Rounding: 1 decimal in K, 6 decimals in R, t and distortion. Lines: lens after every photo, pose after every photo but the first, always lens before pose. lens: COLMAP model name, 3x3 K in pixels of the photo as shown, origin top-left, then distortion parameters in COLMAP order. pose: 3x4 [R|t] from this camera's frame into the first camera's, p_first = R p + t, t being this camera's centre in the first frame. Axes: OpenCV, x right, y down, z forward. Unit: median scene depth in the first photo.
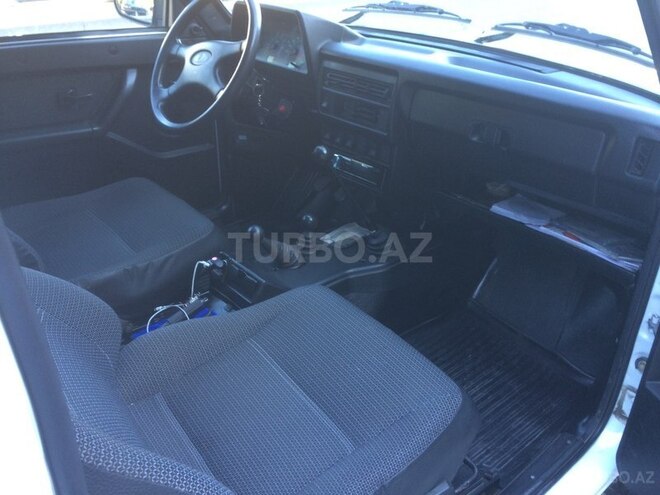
lens RADIAL K [[580.4, 0, 330.0], [0, 580.4, 247.5], [0, 0, 1]] dist [0.083100, -0.114002]
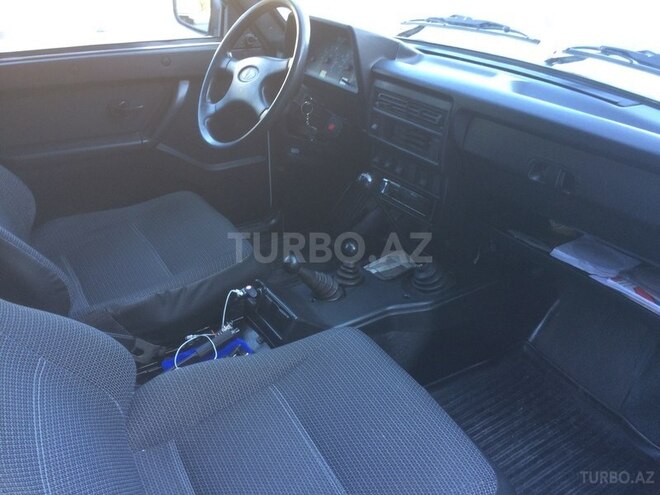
lens RADIAL K [[580.4, 0, 330.0], [0, 580.4, 247.5], [0, 0, 1]] dist [0.083100, -0.114002]
pose [[0.991822, 0.051206, -0.116903, 0.040886], [-0.049685, 0.998638, 0.015898, -0.066023], [0.117558, -0.009960, 0.993016, 0.067159]]
